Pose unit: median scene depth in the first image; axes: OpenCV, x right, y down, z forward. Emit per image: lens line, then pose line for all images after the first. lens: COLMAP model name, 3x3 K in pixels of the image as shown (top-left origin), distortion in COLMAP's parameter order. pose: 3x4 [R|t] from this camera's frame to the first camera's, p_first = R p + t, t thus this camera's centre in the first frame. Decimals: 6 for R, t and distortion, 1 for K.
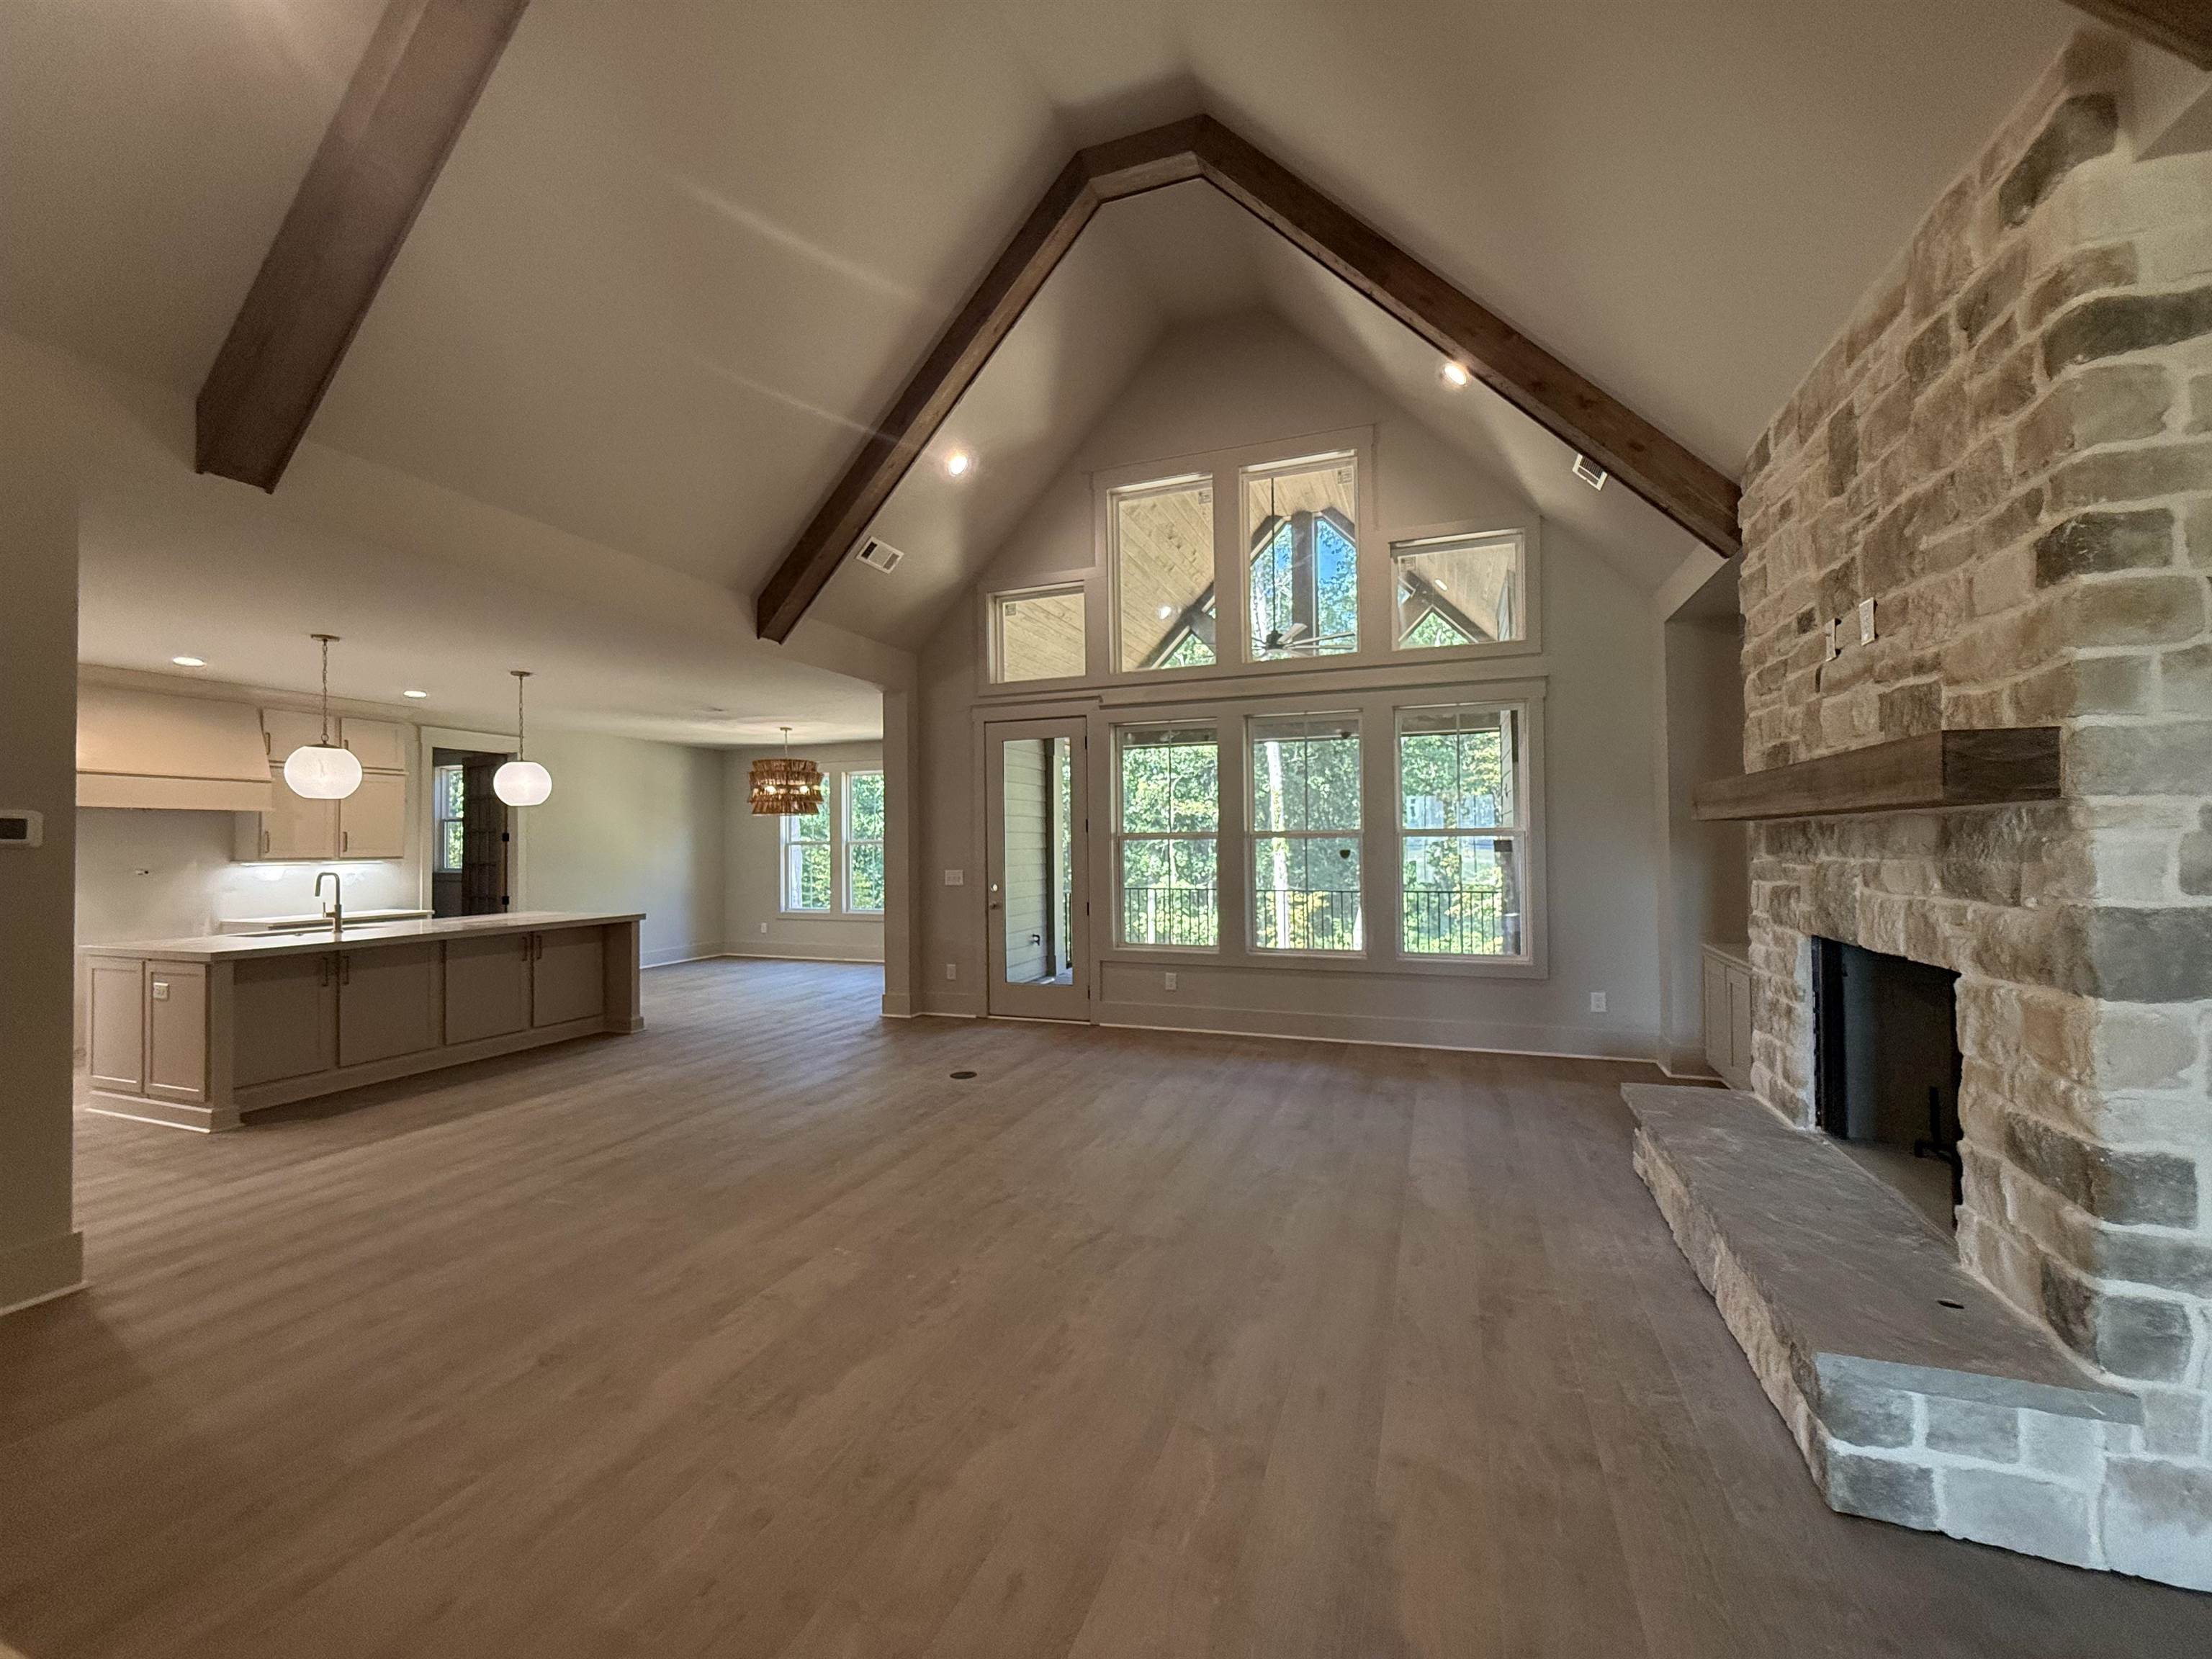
lens RADIAL K [[881.0, 0, 1113.0], [0, 881.0, 831.8], [0, 0, 1]] dist [-0.001976, 0.000571]
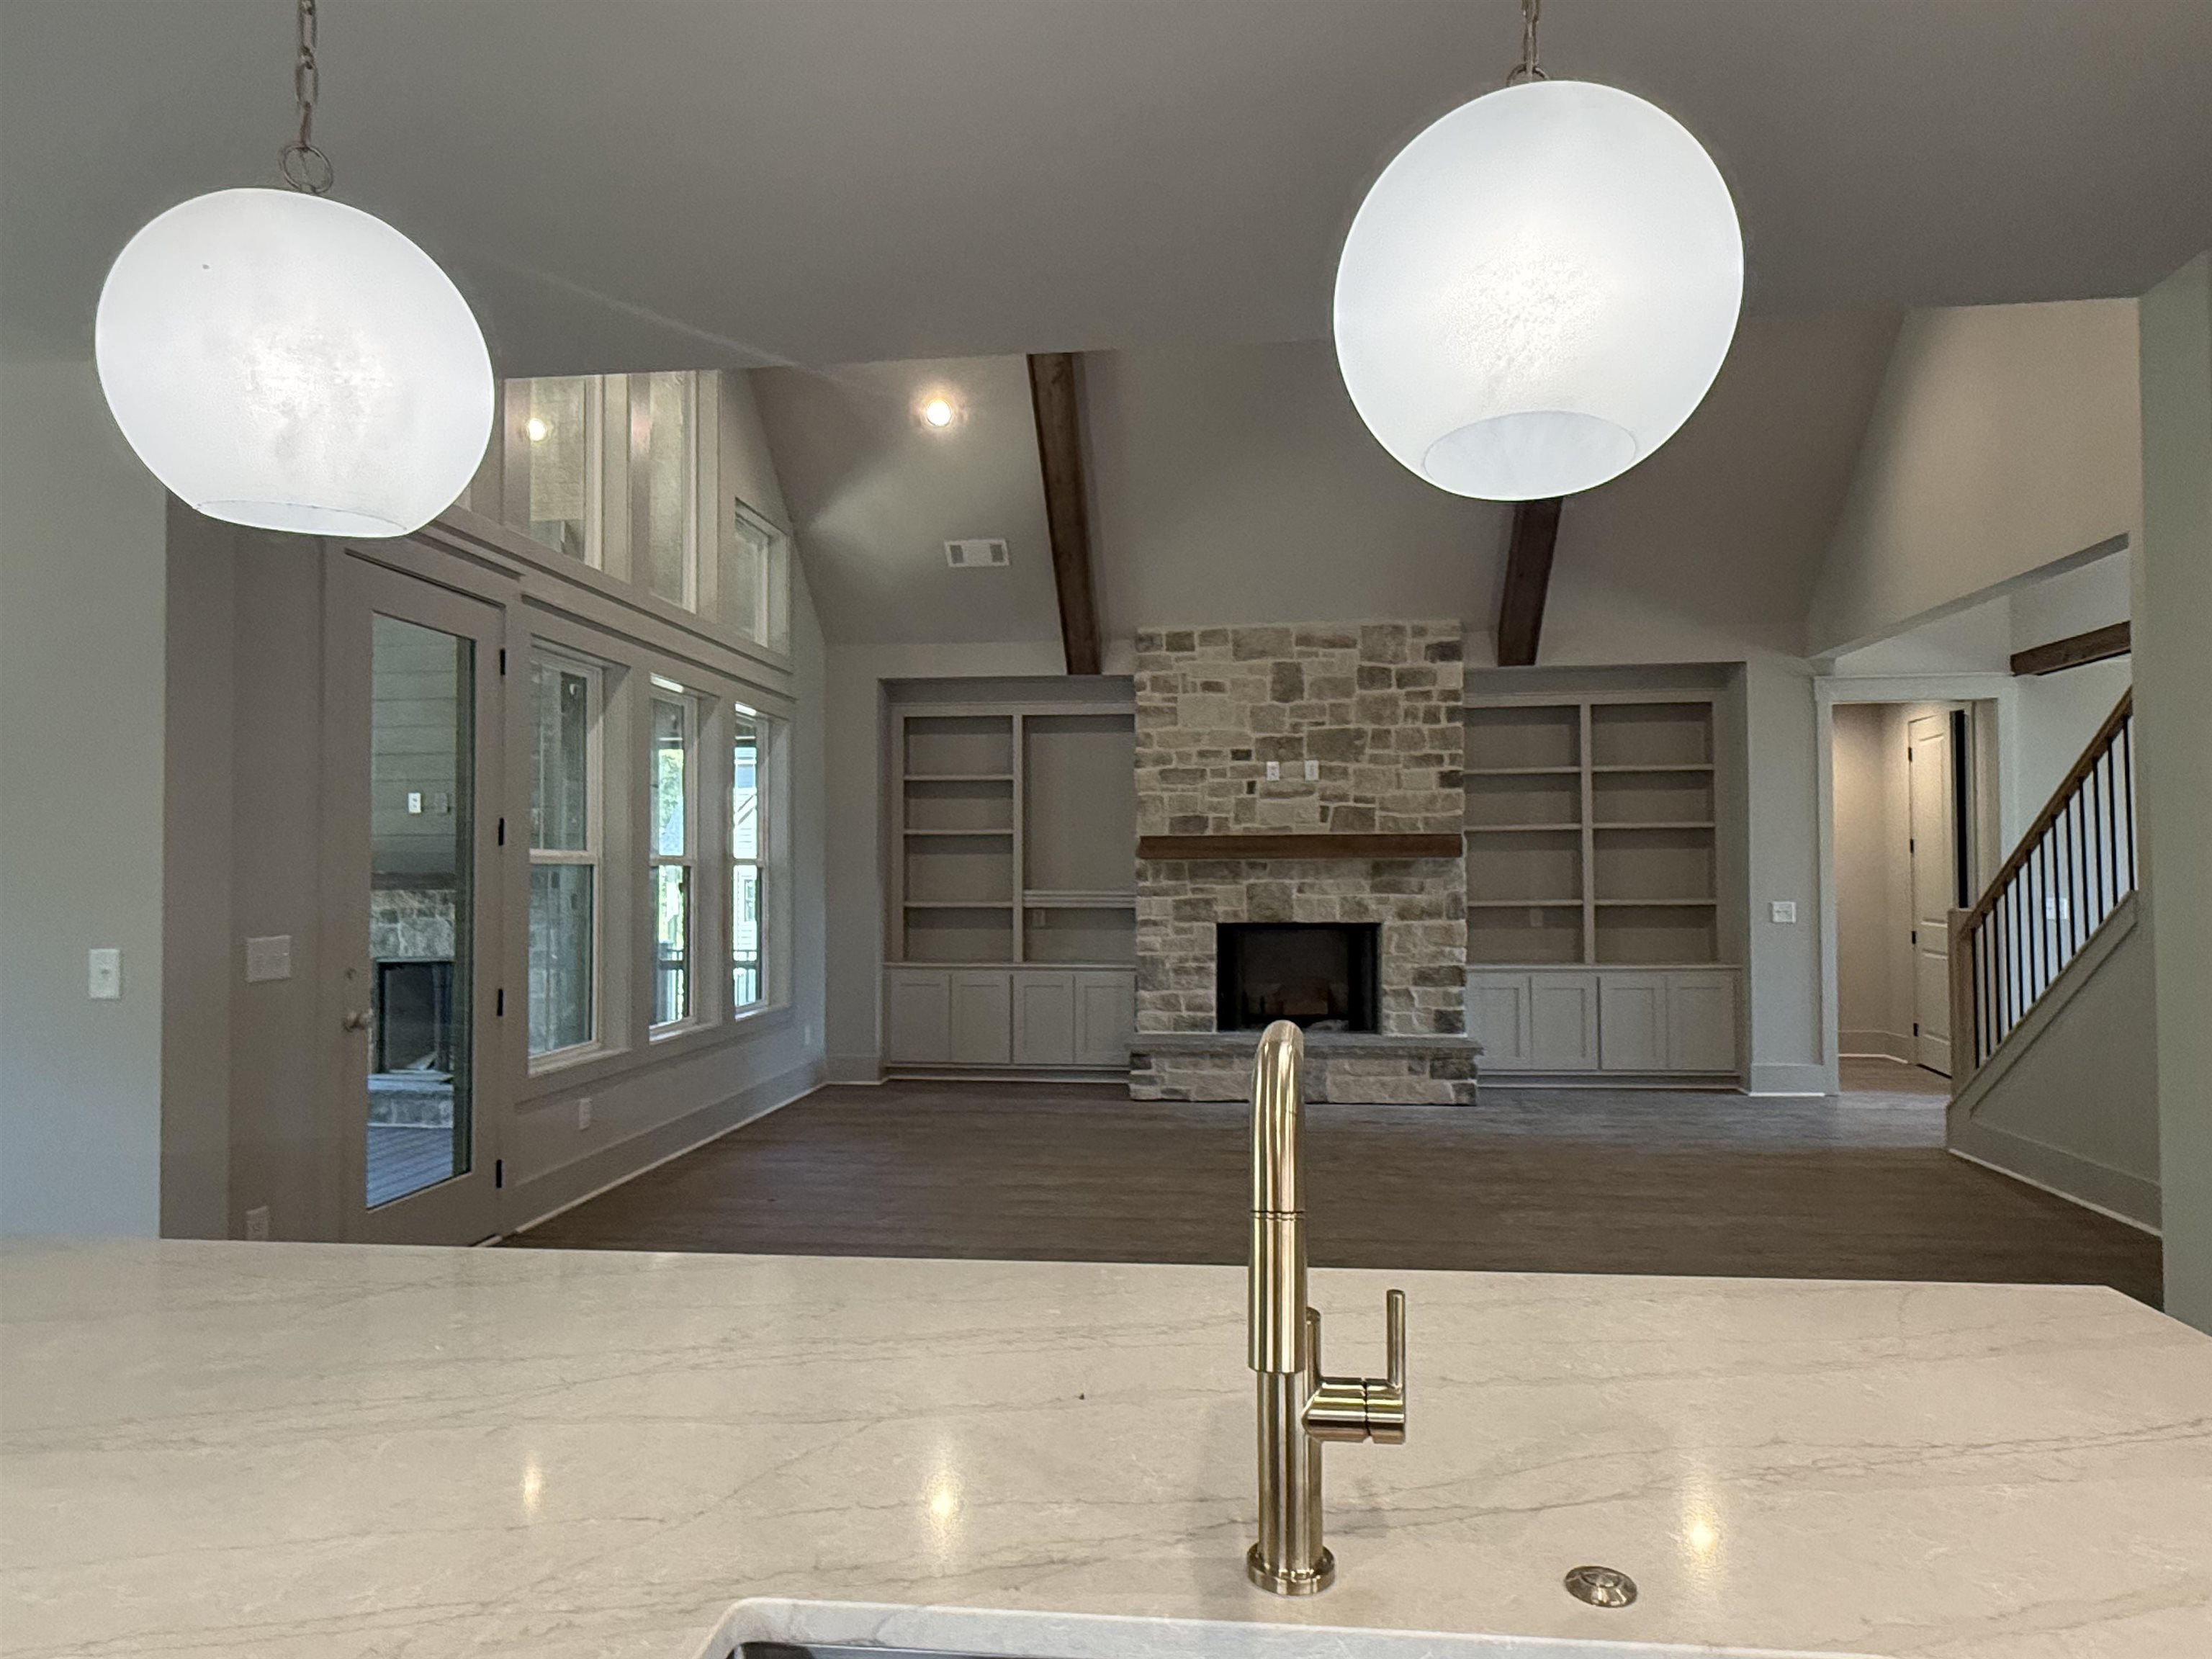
lens RADIAL K [[1353.9, 0, 1103.7], [0, 1353.9, 834.5], [0, 0, 1]] dist [-0.004513, -0.000142]
pose [[-0.244015, 0.041649, 0.968877, -1.437298], [-0.006947, 0.998977, -0.044693, 0.046147], [-0.969747, -0.017636, -0.243476, 1.477994]]
